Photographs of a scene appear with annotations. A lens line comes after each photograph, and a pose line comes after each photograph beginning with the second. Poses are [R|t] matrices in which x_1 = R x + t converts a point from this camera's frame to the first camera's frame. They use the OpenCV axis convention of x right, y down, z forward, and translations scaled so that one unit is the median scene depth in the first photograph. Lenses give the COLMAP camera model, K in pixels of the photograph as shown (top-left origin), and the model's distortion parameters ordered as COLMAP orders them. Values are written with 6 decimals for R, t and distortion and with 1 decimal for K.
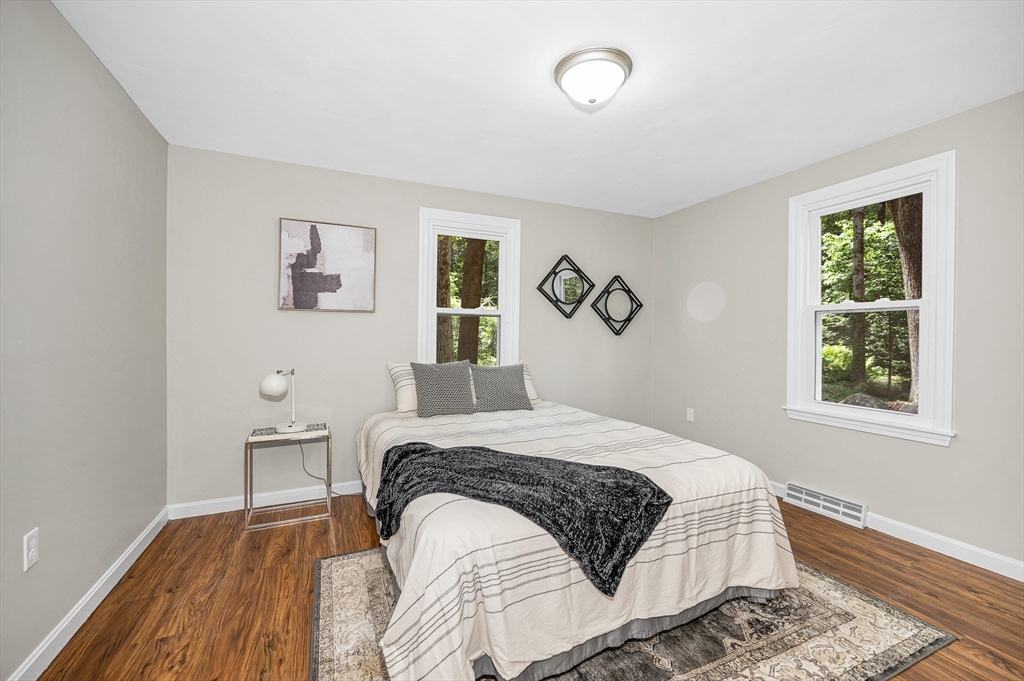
lens RADIAL K [[413.3, 0, 501.9], [0, 413.3, 343.1], [0, 0, 1]] dist [-0.002761, -0.000140]
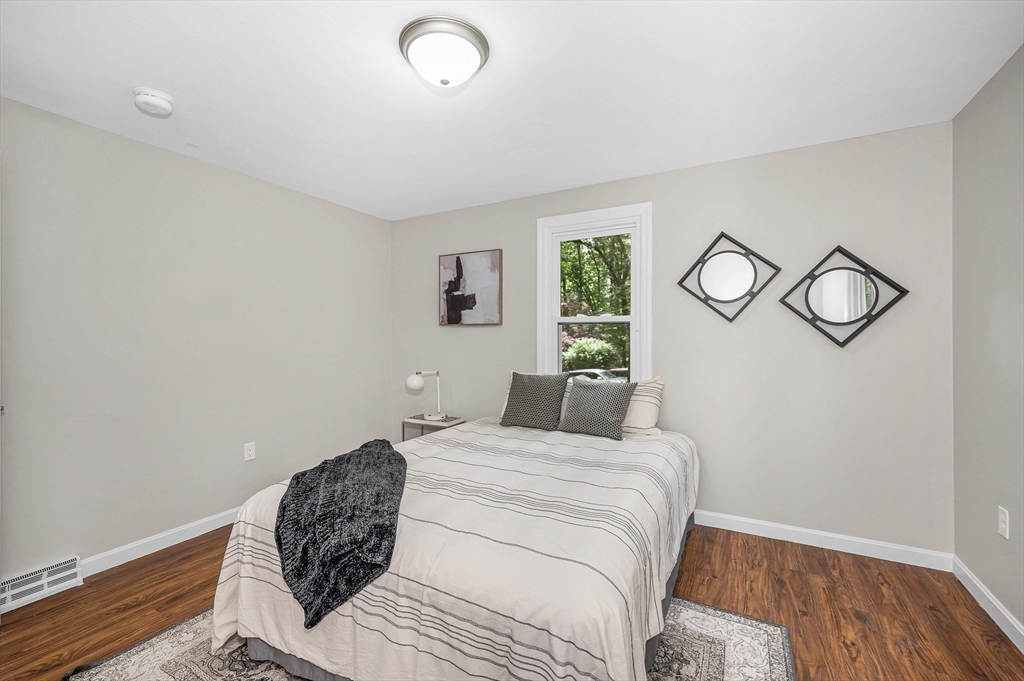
lens RADIAL K [[413.3, 0, 512.7], [0, 413.3, 338.2], [0, 0, 1]] dist [-0.002761, -0.000140]
pose [[0.624365, -0.003606, -0.781124, 0.611908], [-0.008225, 0.999904, -0.011189, -0.027386], [0.781089, 0.013411, 0.624275, 0.352221]]
